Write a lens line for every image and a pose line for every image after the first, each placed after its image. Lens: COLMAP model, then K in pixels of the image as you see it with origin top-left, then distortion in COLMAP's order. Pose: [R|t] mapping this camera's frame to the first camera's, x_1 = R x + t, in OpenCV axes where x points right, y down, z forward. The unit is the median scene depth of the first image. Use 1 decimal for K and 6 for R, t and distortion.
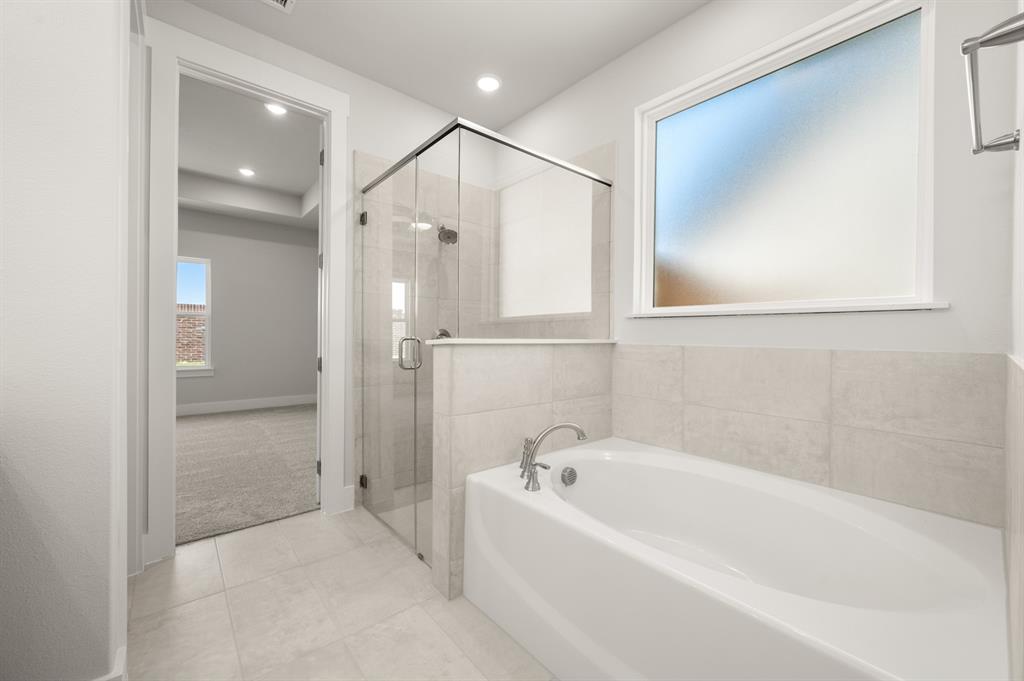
lens RADIAL K [[402.1, 0, 513.0], [0, 402.1, 337.8], [0, 0, 1]] dist [-0.000654, -0.000210]
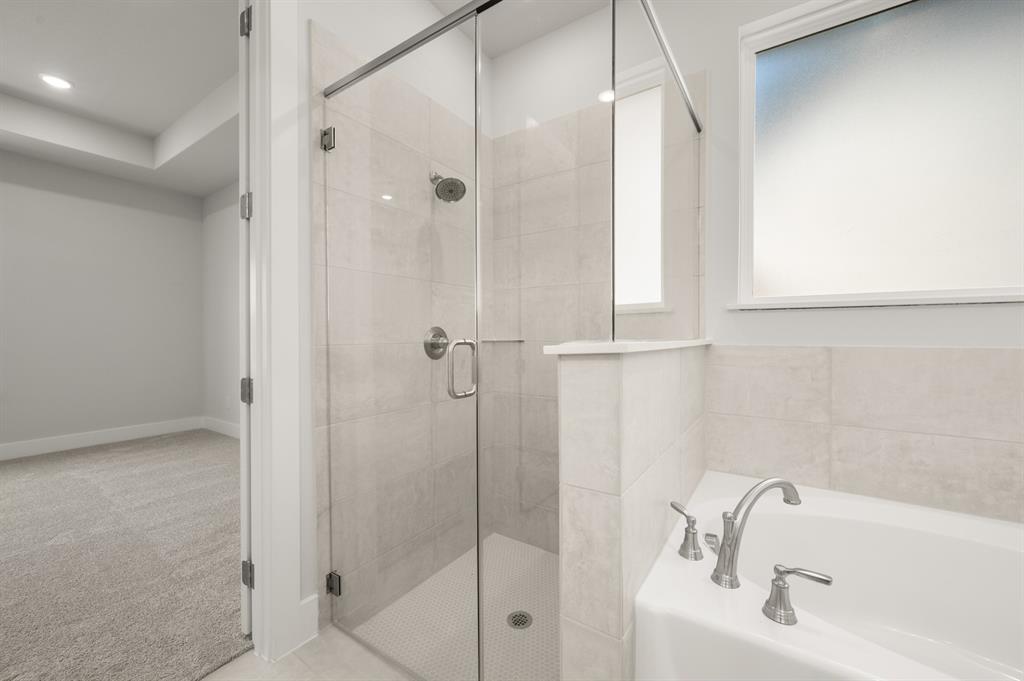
lens RADIAL K [[402.1, 0, 513.0], [0, 402.1, 337.8], [0, 0, 1]] dist [-0.000654, -0.000210]
pose [[0.961624, -0.012781, 0.274073, -0.275110], [0.011717, 0.999916, 0.005520, -0.006077], [-0.274120, -0.002097, 0.961693, 0.357692]]
